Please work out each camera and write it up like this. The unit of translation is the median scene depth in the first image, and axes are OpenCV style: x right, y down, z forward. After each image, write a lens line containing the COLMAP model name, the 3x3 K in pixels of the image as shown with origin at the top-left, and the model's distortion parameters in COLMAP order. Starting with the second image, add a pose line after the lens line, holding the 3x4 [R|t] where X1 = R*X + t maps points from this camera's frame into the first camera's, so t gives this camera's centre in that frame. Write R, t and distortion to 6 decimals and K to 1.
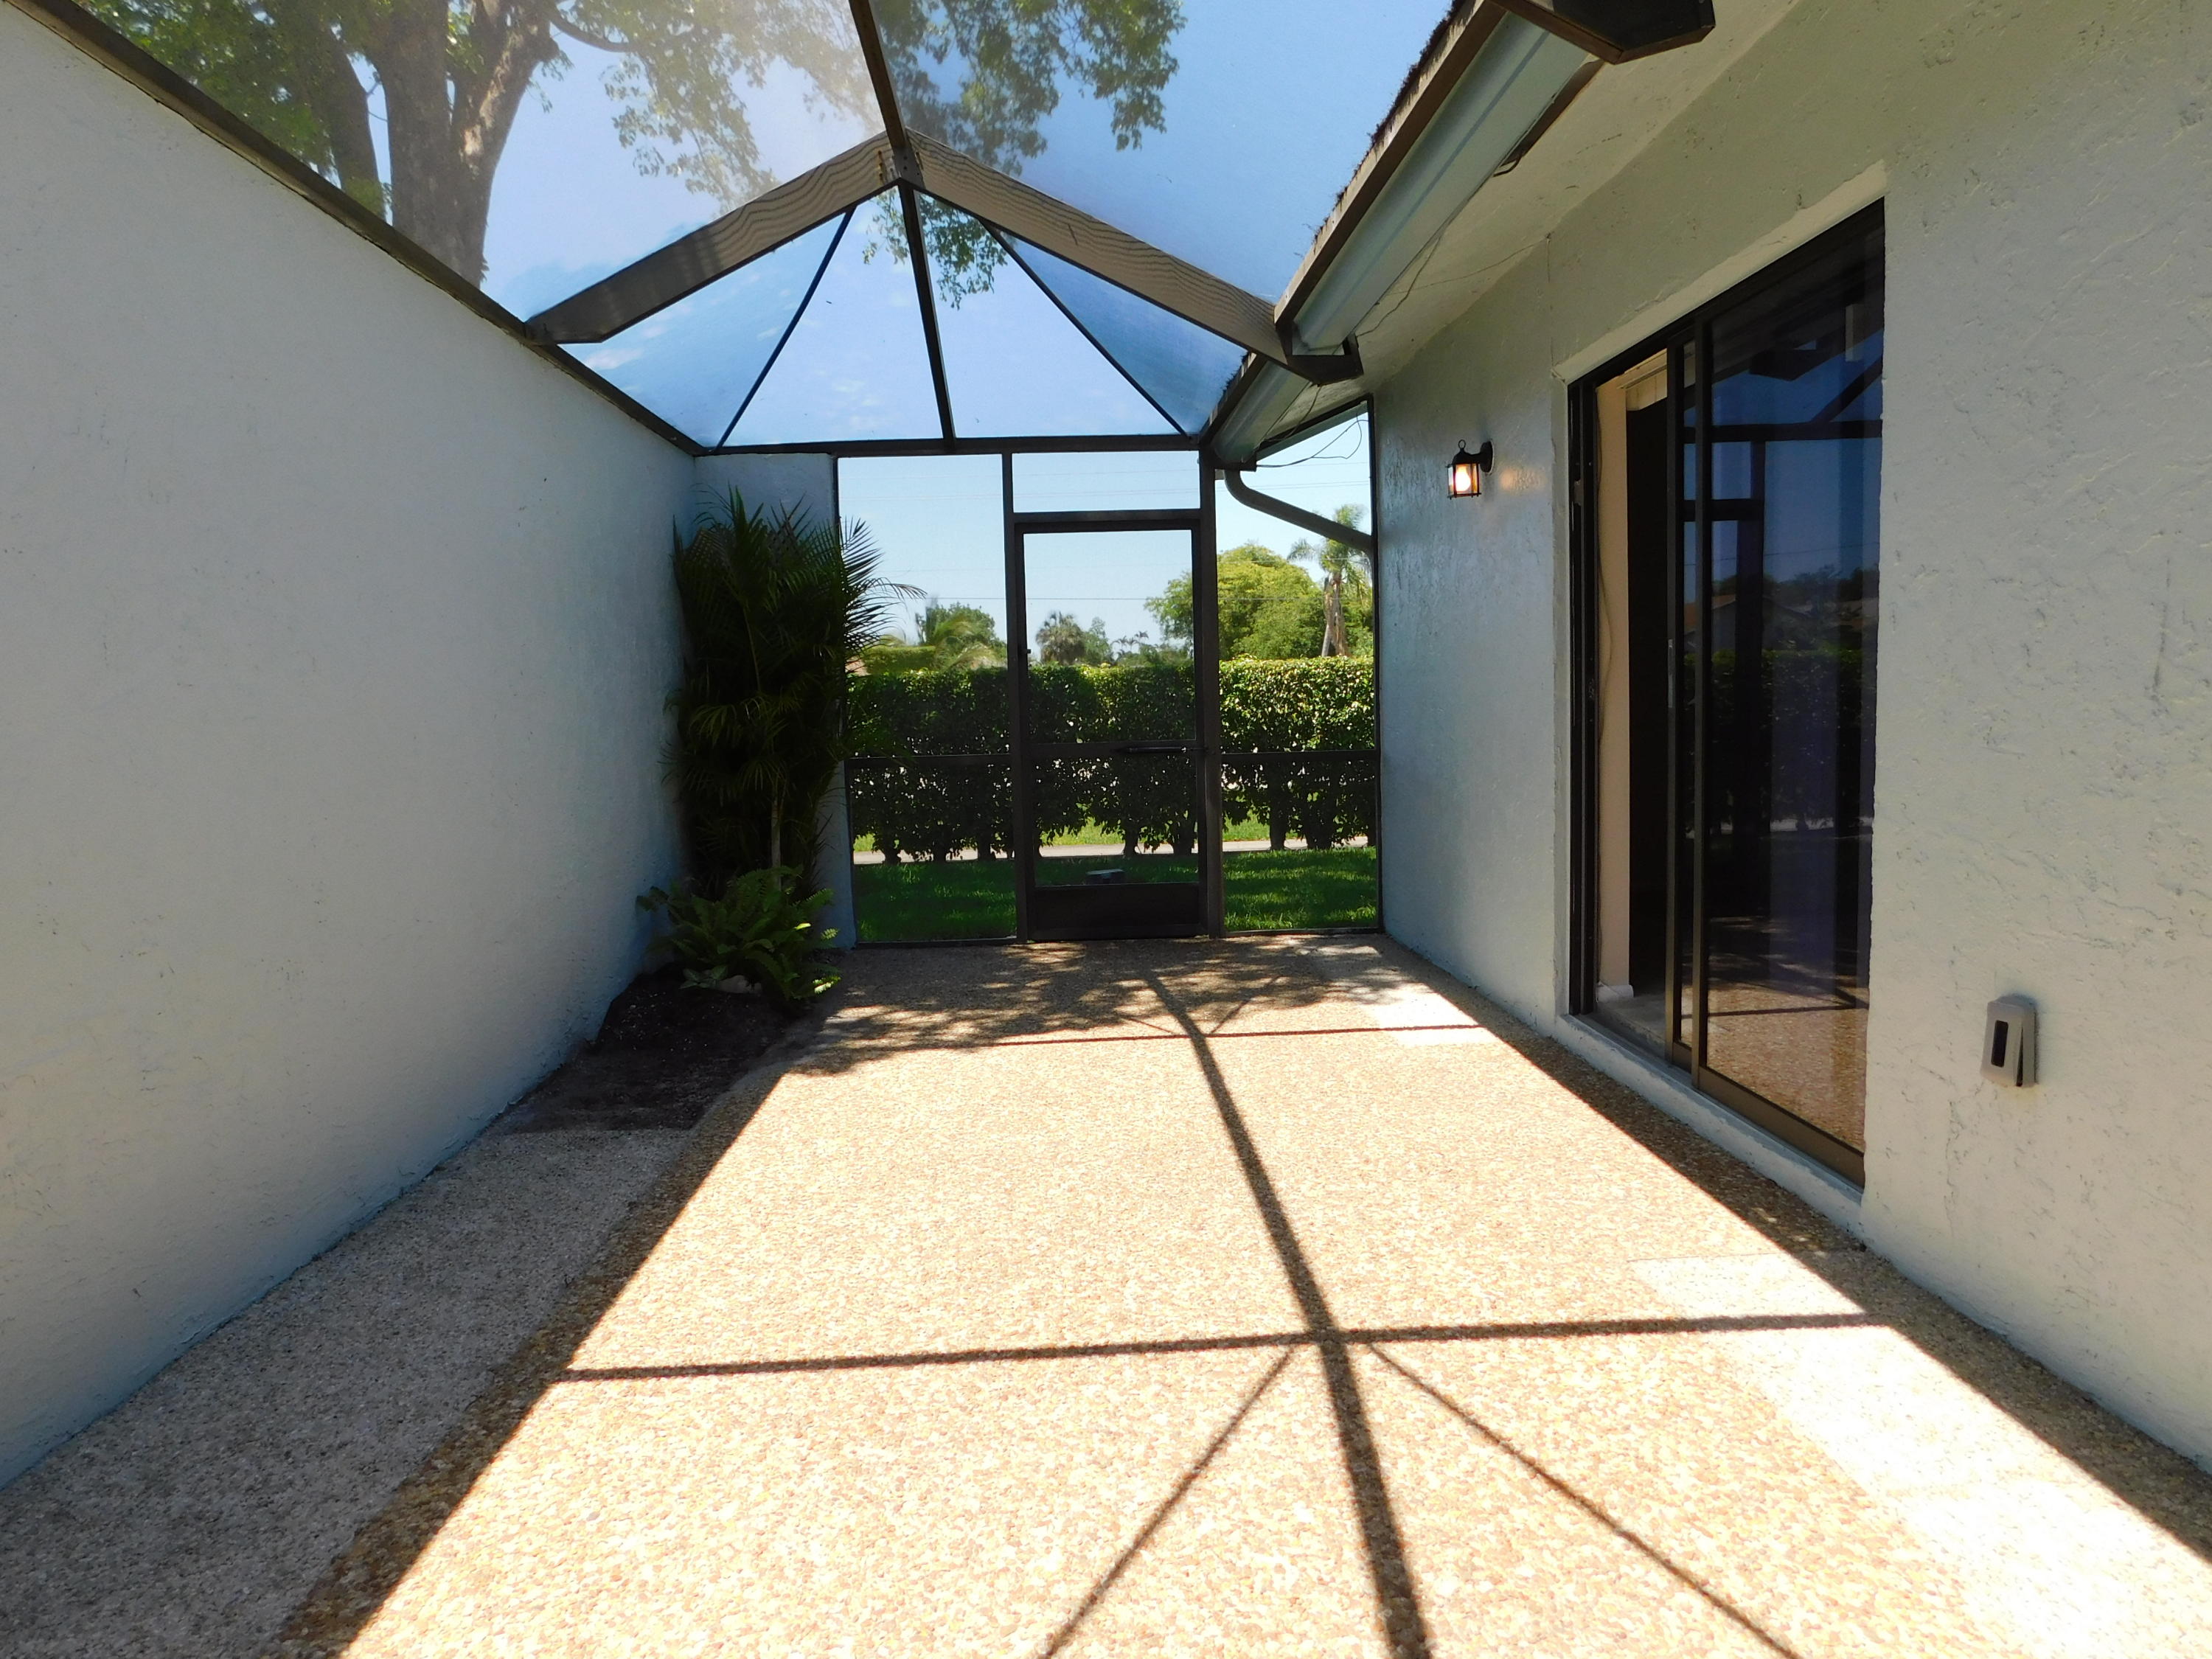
lens RADIAL K [[1454.4, 0, 1105.6], [0, 1454.4, 829.6], [0, 0, 1]] dist [-0.058954, 0.035700]
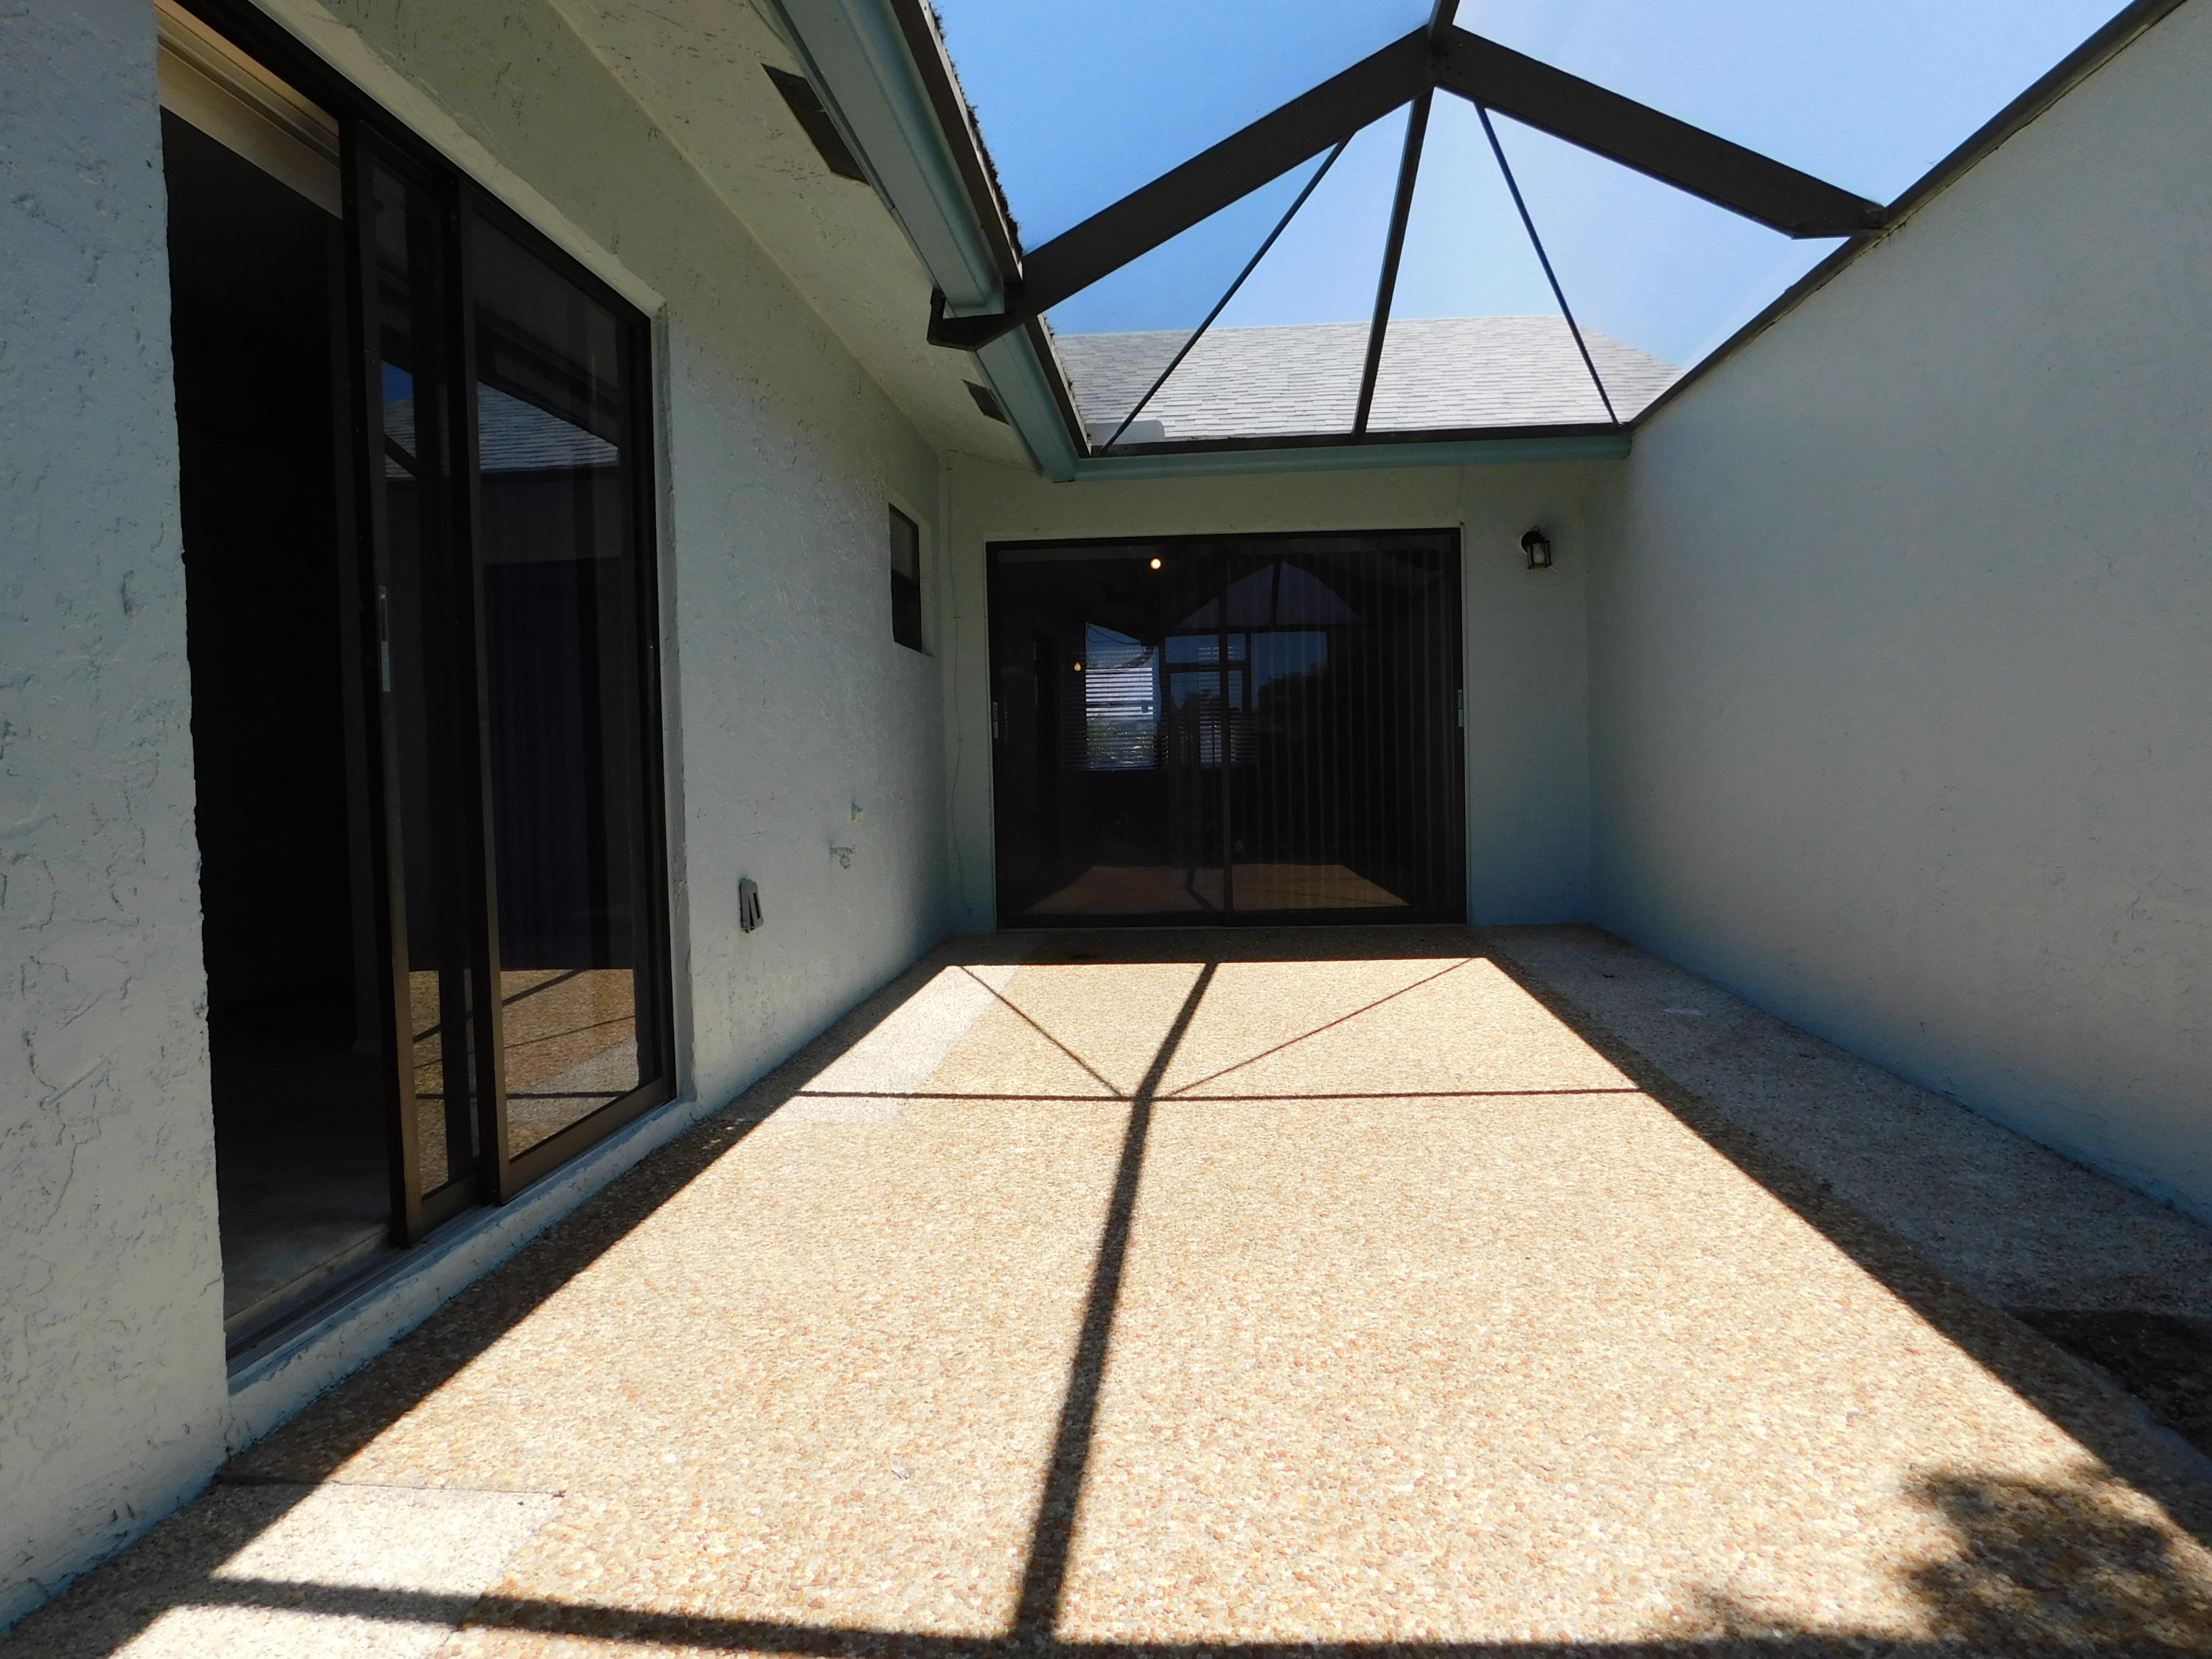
lens RADIAL K [[1454.4, 0, 1098.9], [0, 1454.4, 832.1], [0, 0, 1]] dist [-0.058954, 0.035700]
pose [[-0.992162, 0.044772, 0.116662, 0.006514], [0.060209, 0.989372, 0.132352, -0.093960], [-0.109496, 0.138338, -0.984314, 1.731302]]
